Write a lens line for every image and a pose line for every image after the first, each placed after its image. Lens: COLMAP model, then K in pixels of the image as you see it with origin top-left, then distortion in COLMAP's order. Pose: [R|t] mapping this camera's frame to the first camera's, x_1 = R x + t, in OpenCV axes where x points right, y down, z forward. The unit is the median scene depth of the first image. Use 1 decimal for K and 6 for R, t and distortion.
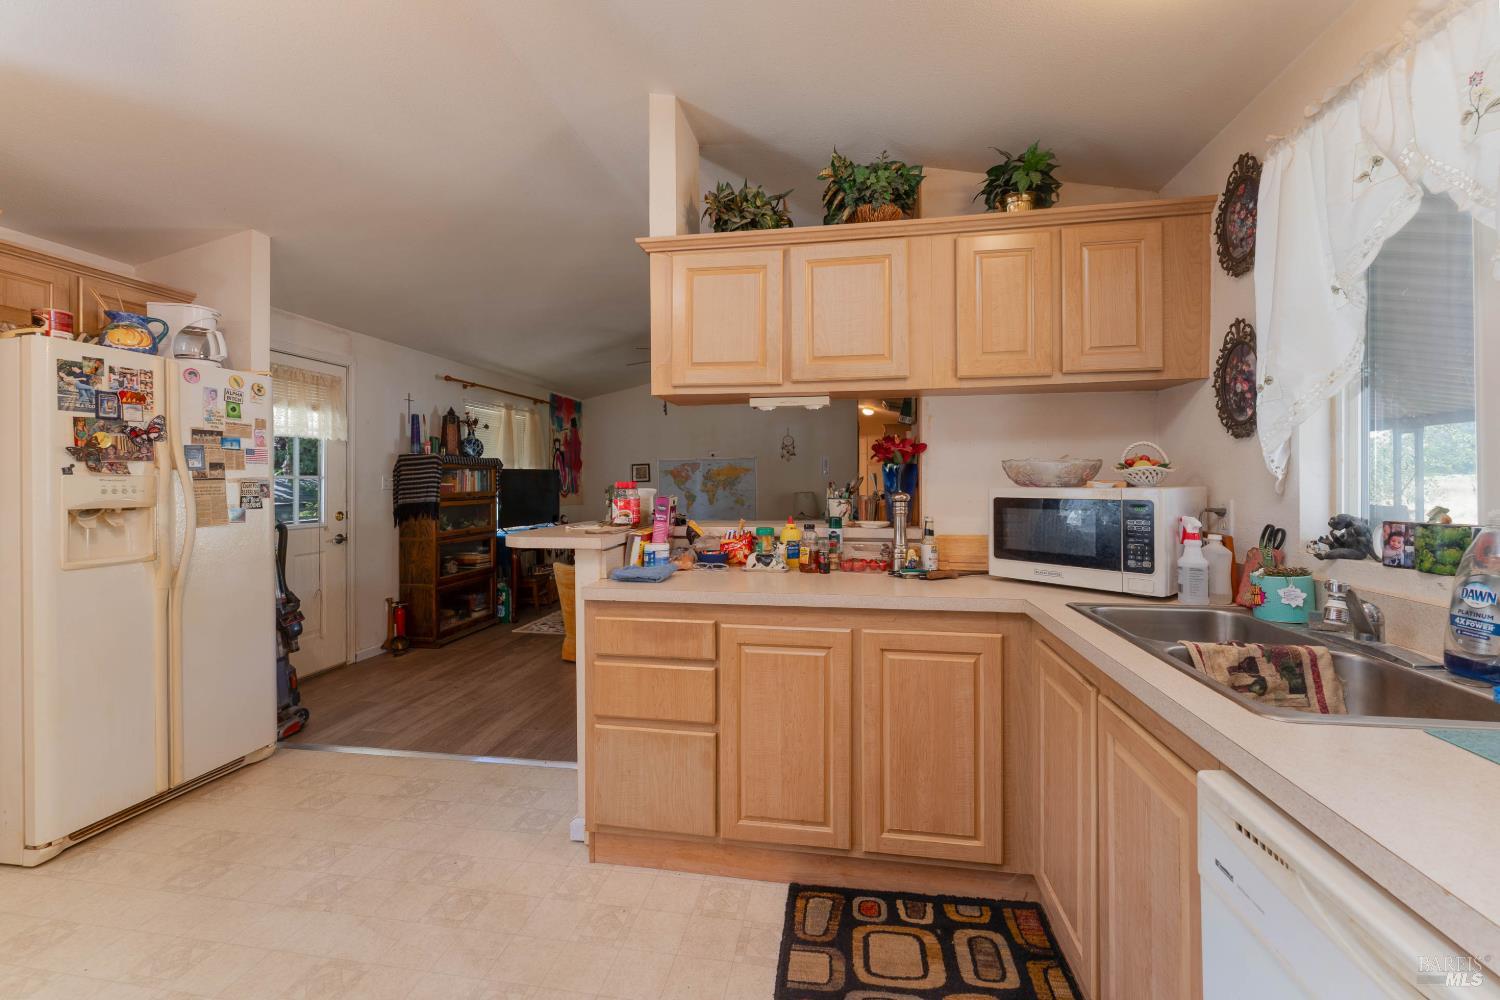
lens RADIAL K [[606.9, 0, 745.1], [0, 606.9, 485.0], [0, 0, 1]] dist [-0.001787, -0.000473]
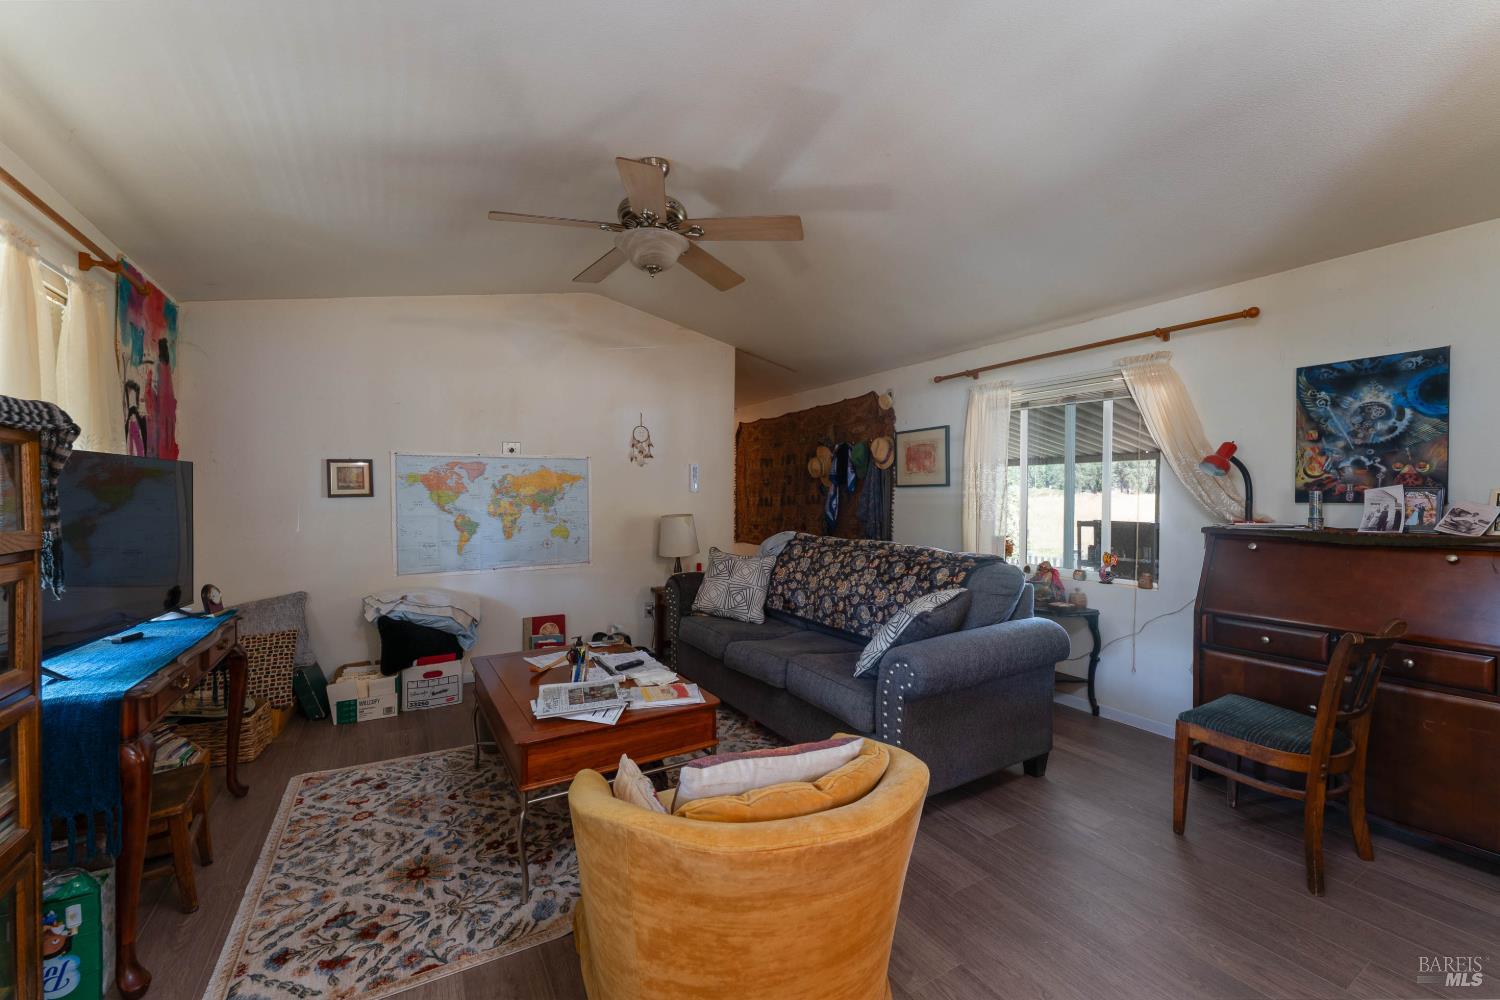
lens RADIAL K [[606.9, 0, 744.5], [0, 606.9, 499.7], [0, 0, 1]] dist [-0.001787, -0.000473]
pose [[0.758821, 0.006505, 0.651266, -0.441229], [-0.004930, 0.999979, -0.004243, -0.003773], [-0.651280, 0.000009, 0.758838, 0.763424]]
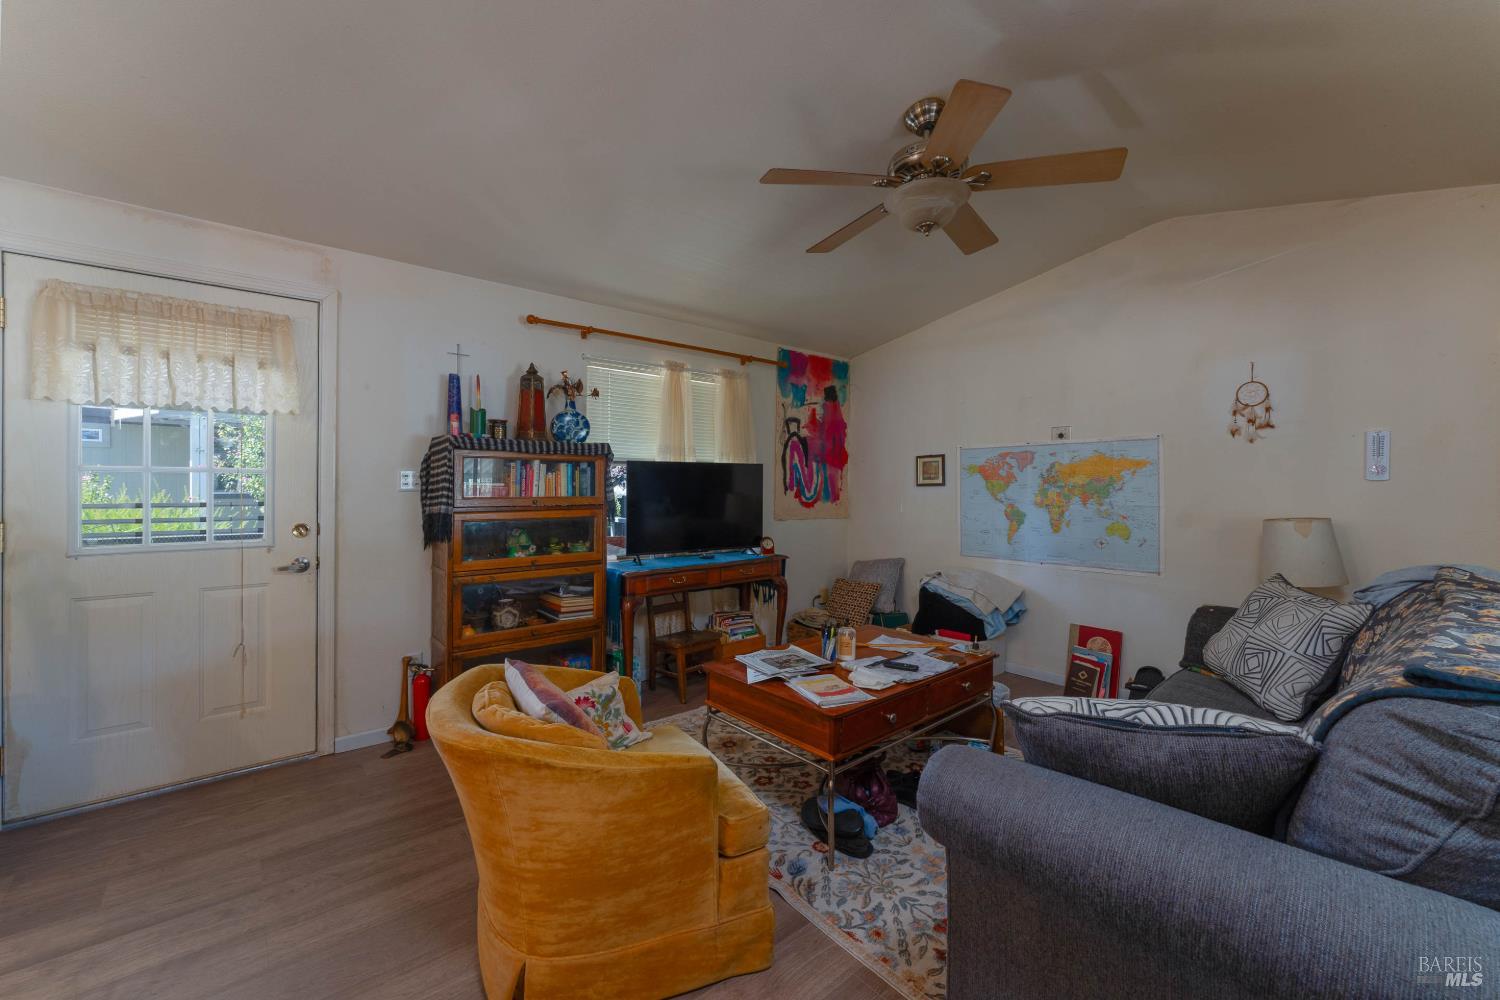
lens RADIAL K [[606.9, 0, 747.8], [0, 606.9, 487.8], [0, 0, 1]] dist [-0.001787, -0.000473]
pose [[0.774264, 0.017961, -0.632608, 0.113792], [-0.017179, 0.999825, 0.007362, -0.007931], [0.632629, 0.005167, 0.774438, 0.770030]]
